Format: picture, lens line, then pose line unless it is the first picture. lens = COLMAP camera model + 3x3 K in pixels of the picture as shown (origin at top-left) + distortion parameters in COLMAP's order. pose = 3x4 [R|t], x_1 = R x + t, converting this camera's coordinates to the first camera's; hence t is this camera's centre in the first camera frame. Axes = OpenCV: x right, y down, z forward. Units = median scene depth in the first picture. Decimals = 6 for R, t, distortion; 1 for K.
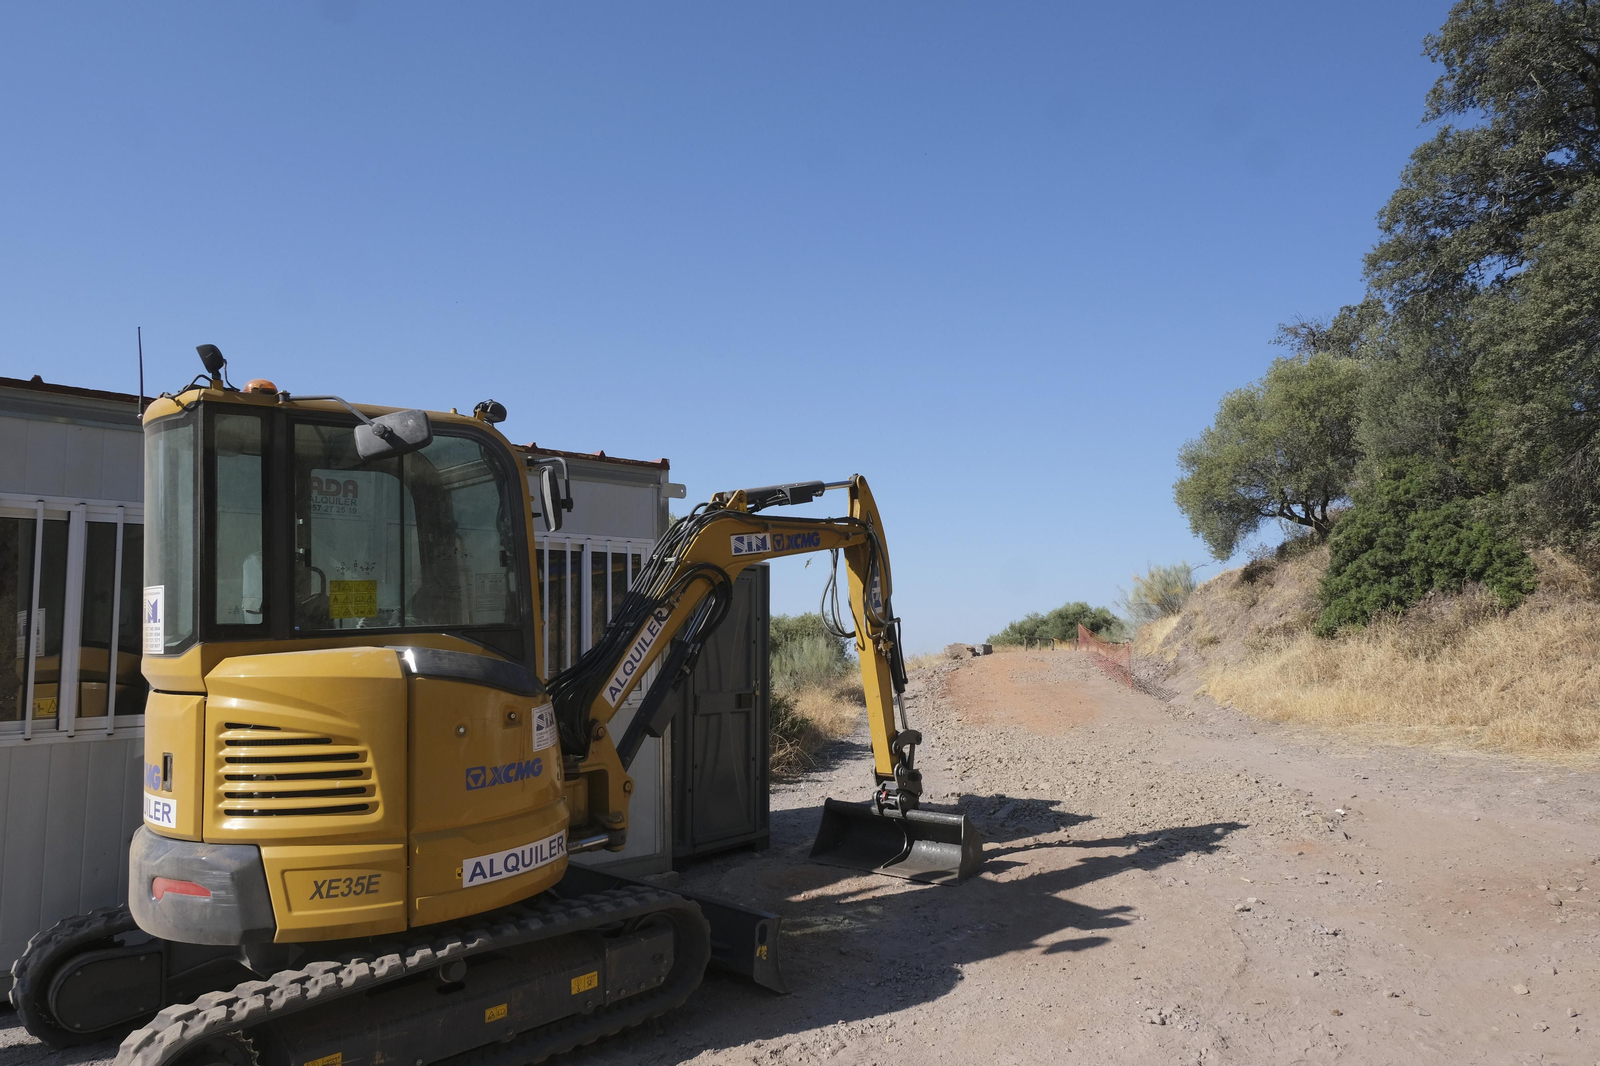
lens RADIAL K [[1094.9, 0, 800.0], [0, 1094.9, 533.0], [0, 0, 1]] dist [0.019207, 0.021505]
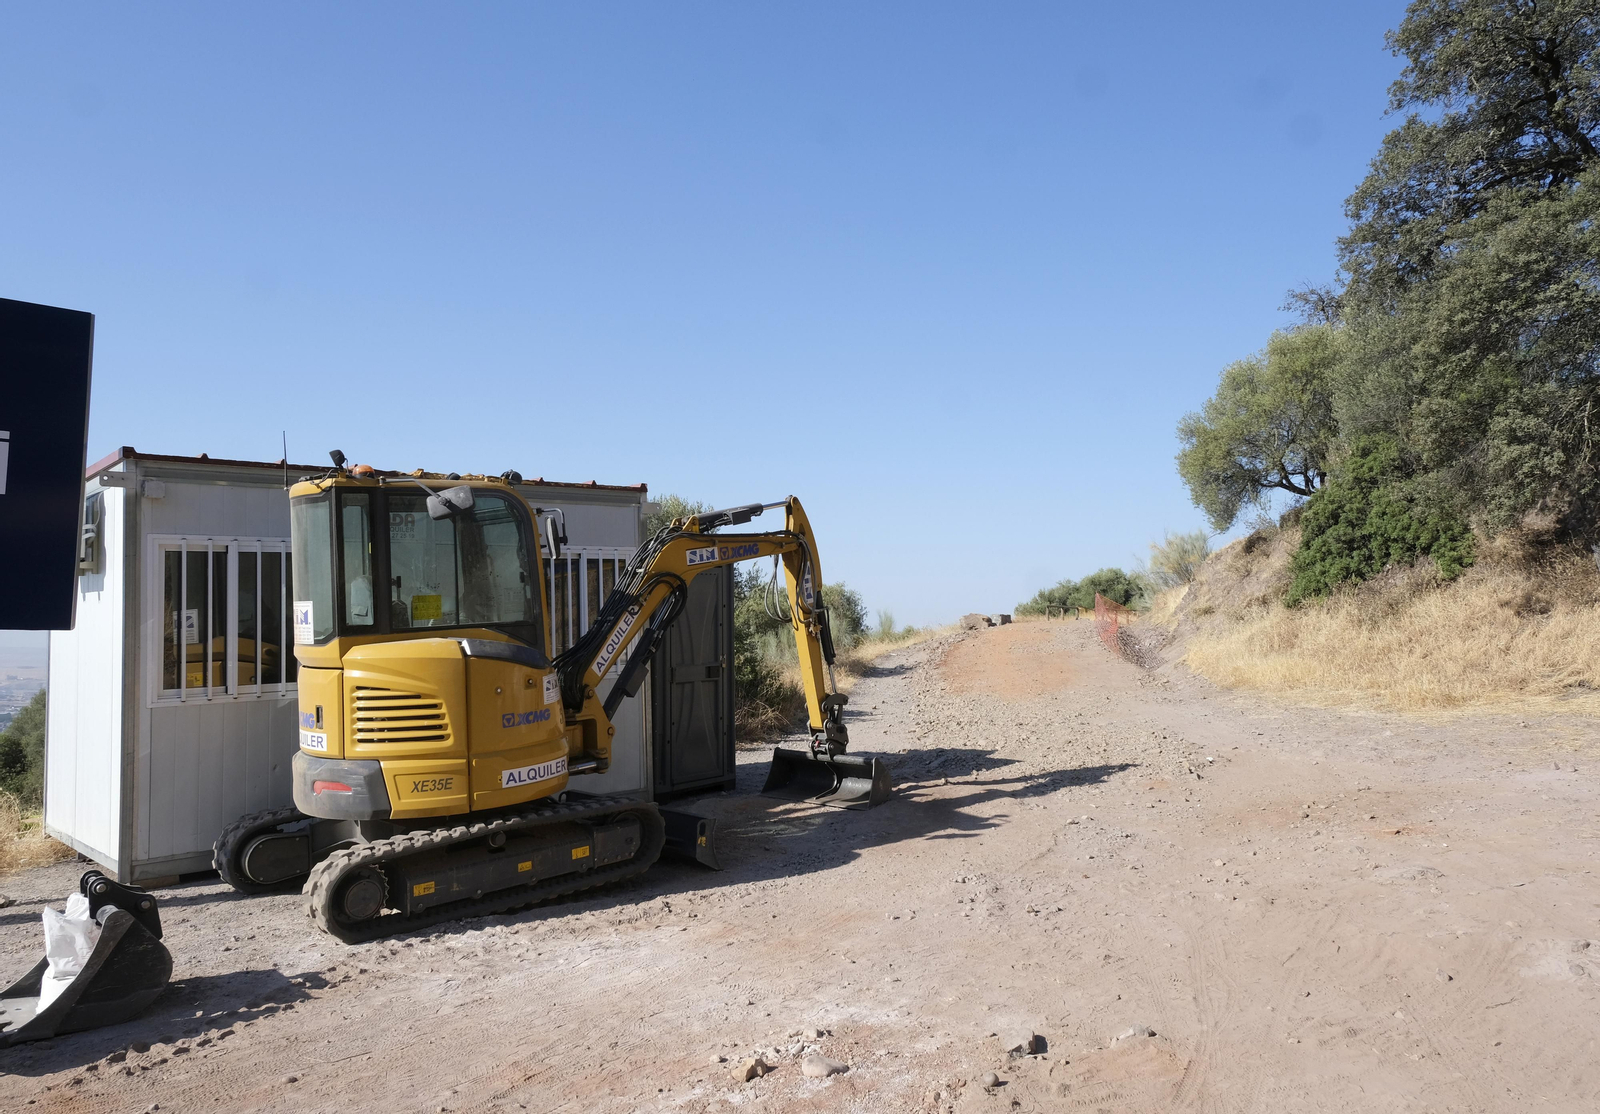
lens RADIAL K [[1186.7, 0, 800.4], [0, 1186.7, 536.3], [0, 0, 1]] dist [-0.004719, 0.107317]
pose [[0.999594, -0.010704, -0.026407, 0.091898], [0.011668, 0.999260, 0.036641, -0.053036], [0.025996, -0.036935, 0.998980, -0.365032]]
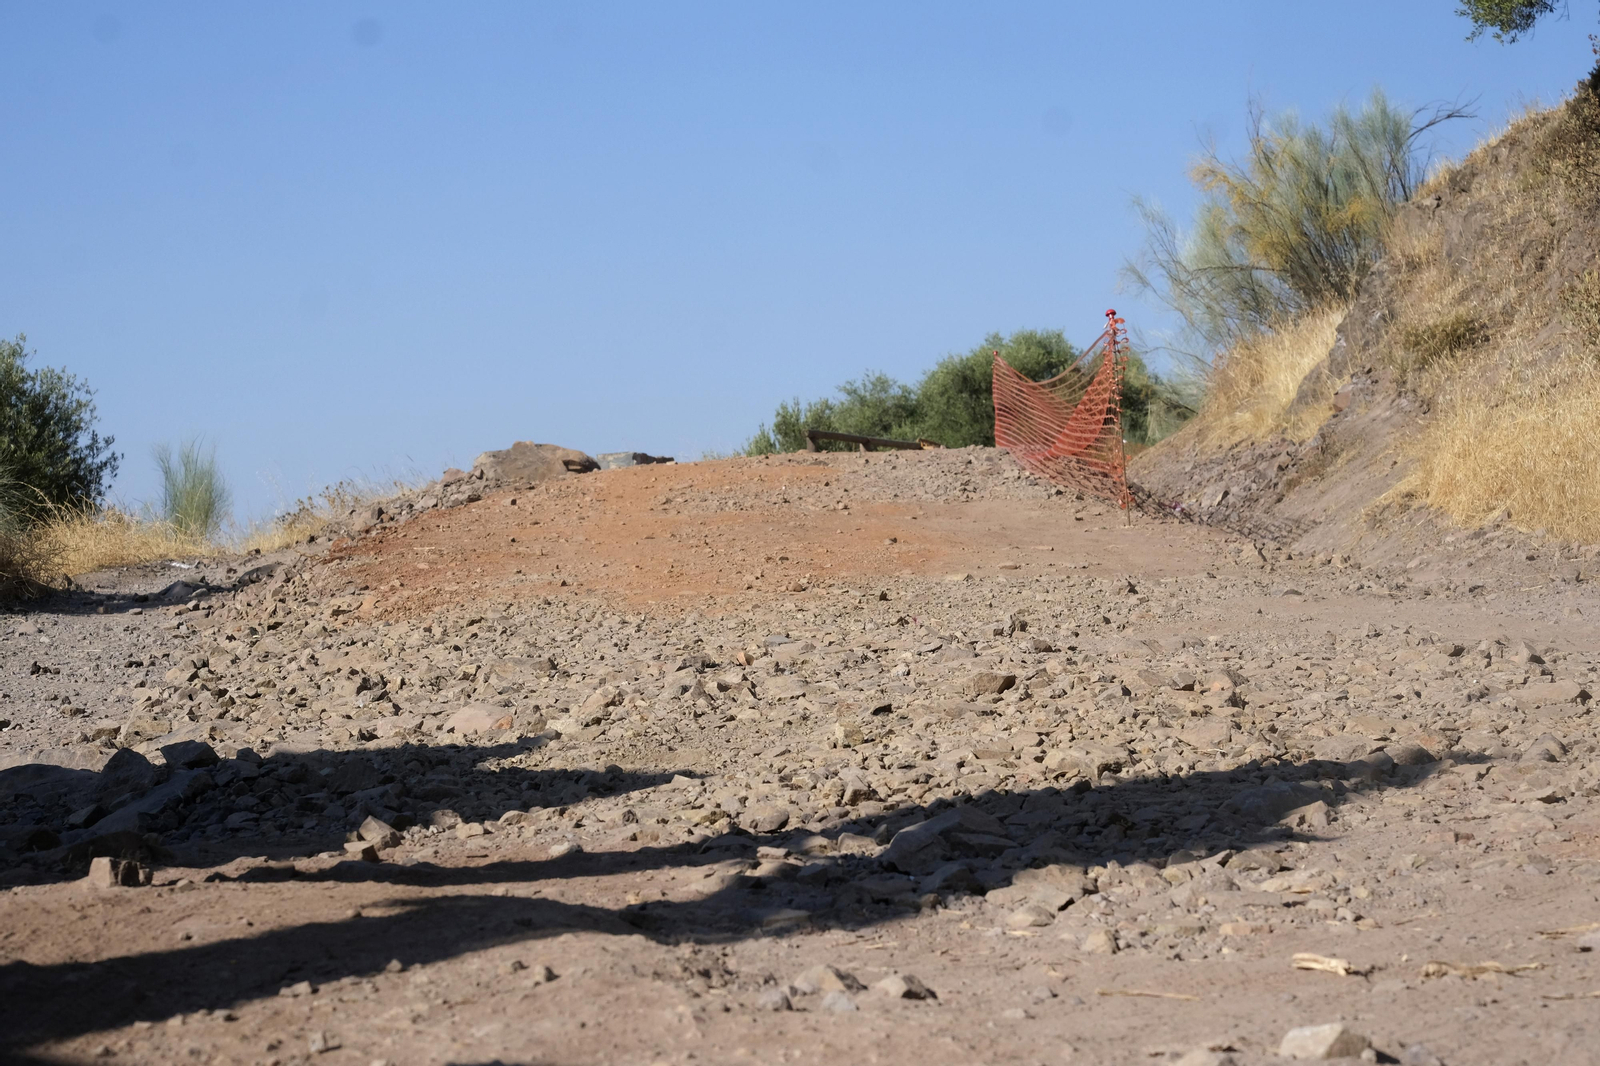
lens RADIAL K [[4000.6, 0, 800.0], [0, 4000.6, 533.0], [0, 0, 1]] dist [-0.026171, 0.346673]
pose [[0.983866, -0.027263, 0.176820, 0.221748], [0.010849, 0.995594, 0.093137, 0.189192], [-0.178580, -0.089716, 0.979827, 0.448537]]
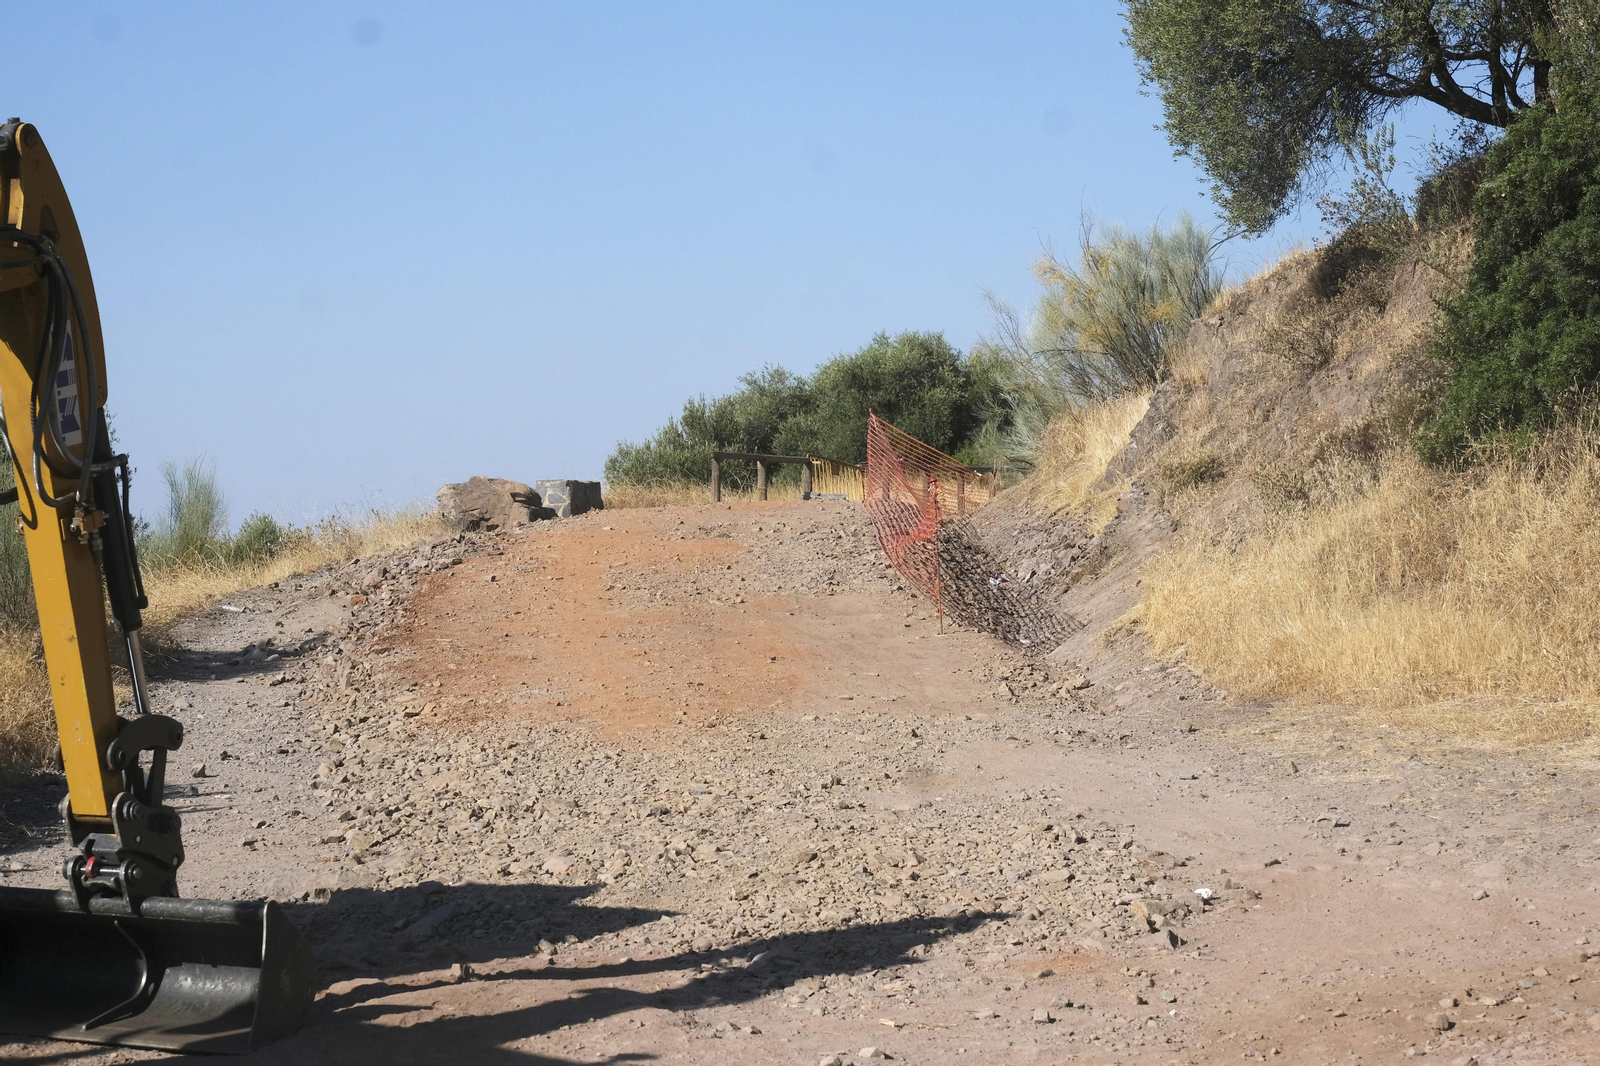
lens RADIAL K [[4000.6, 0, 800.0], [0, 4000.6, 533.0], [0, 0, 1]] dist [-0.026171, 0.346673]
pose [[0.979473, -0.008488, 0.201395, 0.032933], [-0.015018, 0.993263, 0.114903, -0.071103], [-0.201014, -0.115569, 0.972747, -0.537935]]
